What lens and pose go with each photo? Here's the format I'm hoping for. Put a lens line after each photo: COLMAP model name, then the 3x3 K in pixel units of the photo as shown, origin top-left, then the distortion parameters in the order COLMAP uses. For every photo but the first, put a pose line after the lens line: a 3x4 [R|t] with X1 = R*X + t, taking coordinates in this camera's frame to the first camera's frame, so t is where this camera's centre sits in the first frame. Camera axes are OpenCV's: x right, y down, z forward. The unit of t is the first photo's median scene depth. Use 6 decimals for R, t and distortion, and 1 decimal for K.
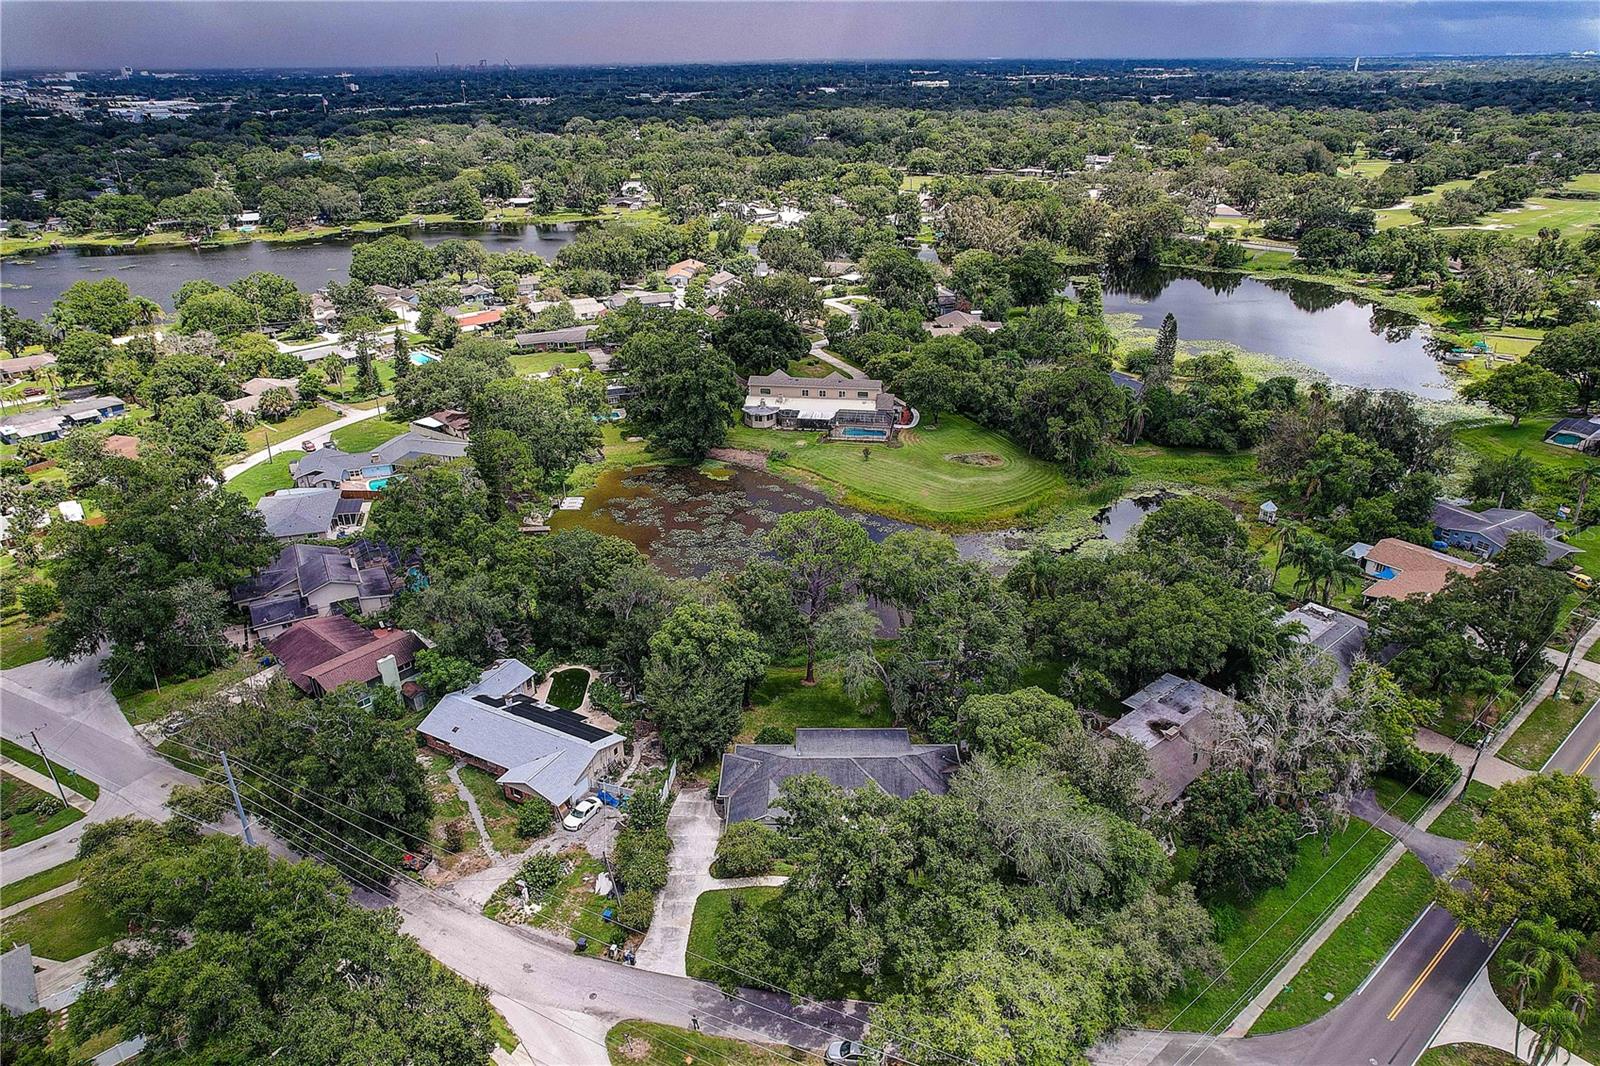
lens RADIAL K [[1009.7, 0, 800.0], [0, 1009.7, 533.0], [0, 0, 1]] dist [-0.064603, 0.052847]
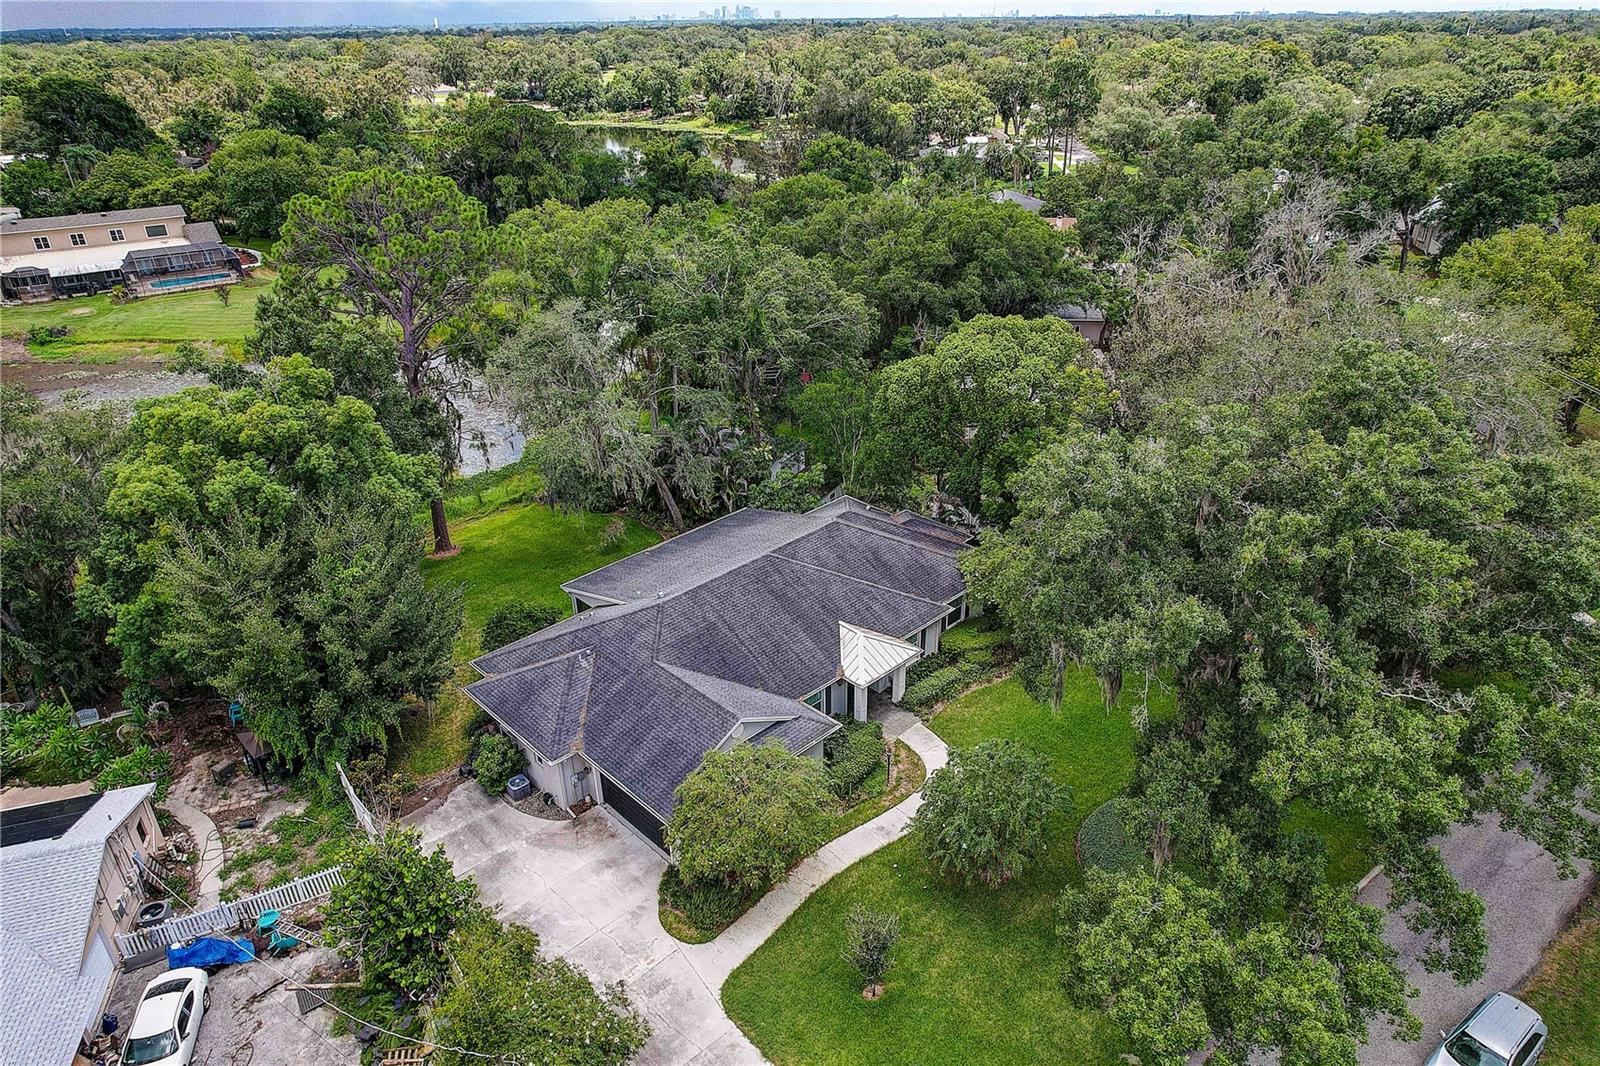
lens RADIAL K [[1009.7, 0, 800.0], [0, 1009.7, 533.0], [0, 0, 1]] dist [-0.064603, 0.052847]
pose [[0.691958, -0.325636, 0.644325, -0.212356], [0.319745, 0.938420, 0.130887, 0.150463], [-0.647269, 0.115451, 0.753468, 0.596790]]
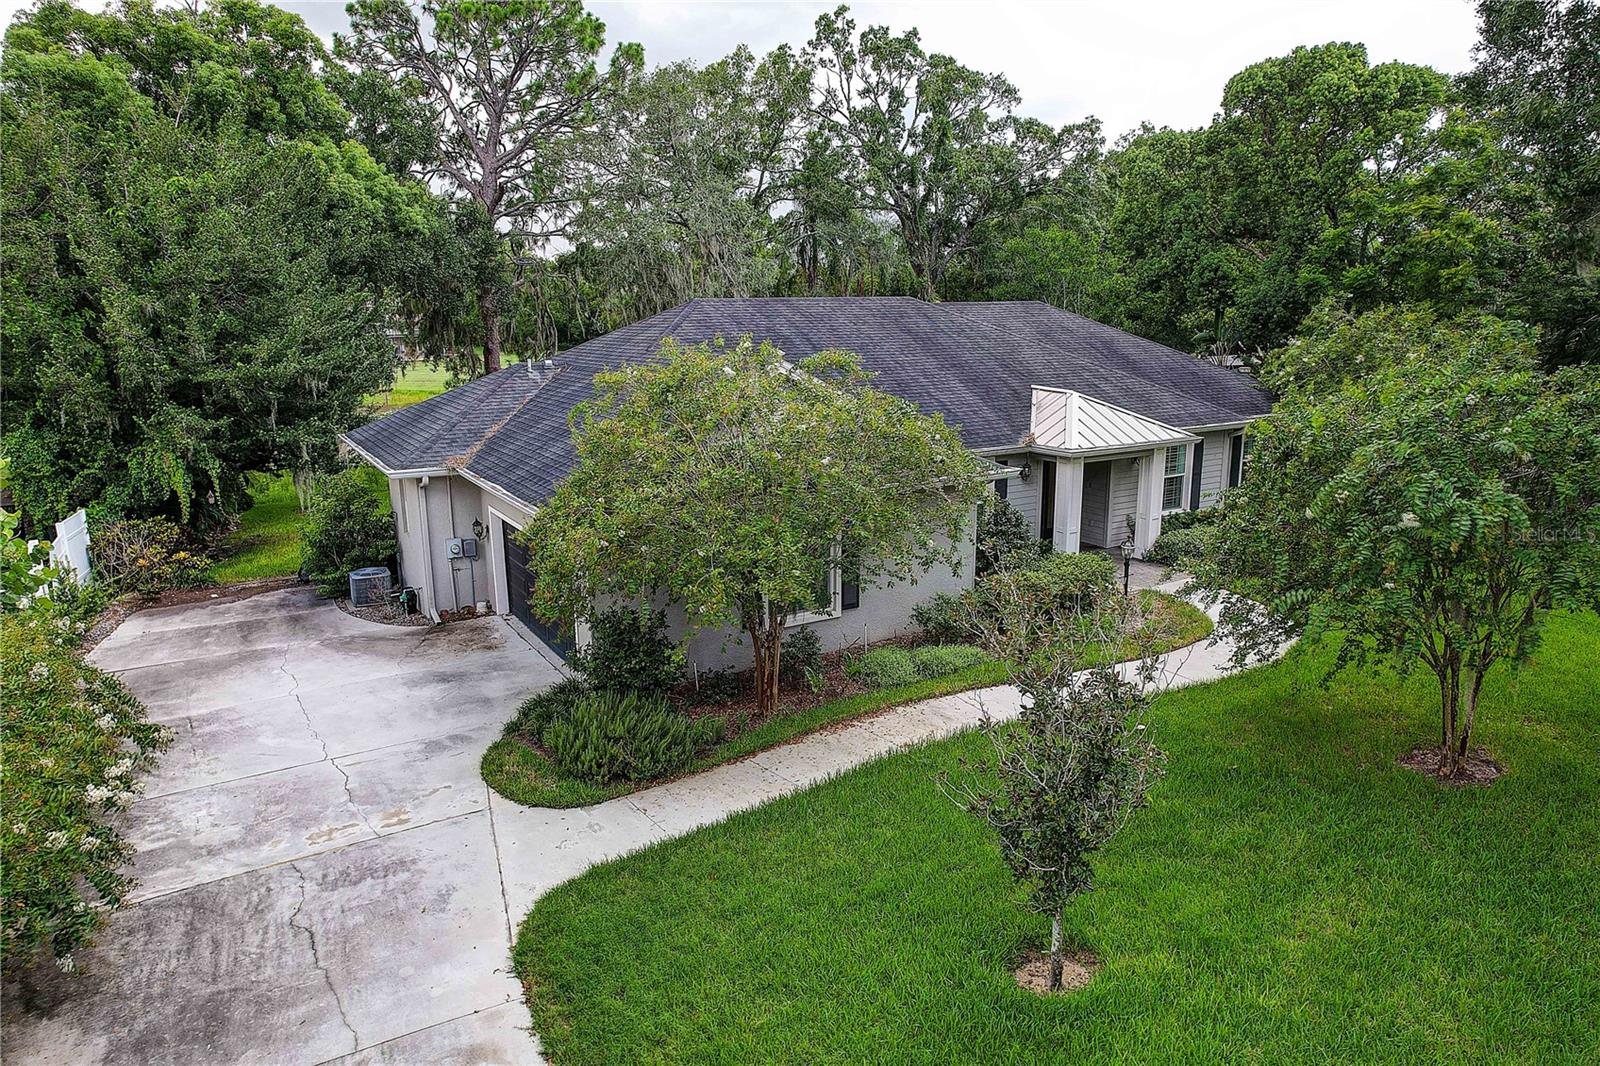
lens RADIAL K [[1009.7, 0, 800.0], [0, 1009.7, 533.0], [0, 0, 1]] dist [-0.064603, 0.052847]
pose [[0.842455, -0.121545, 0.524877, -0.108639], [0.246430, 0.953269, -0.174786, 0.294480], [-0.479105, 0.276595, 0.833039, 0.750444]]
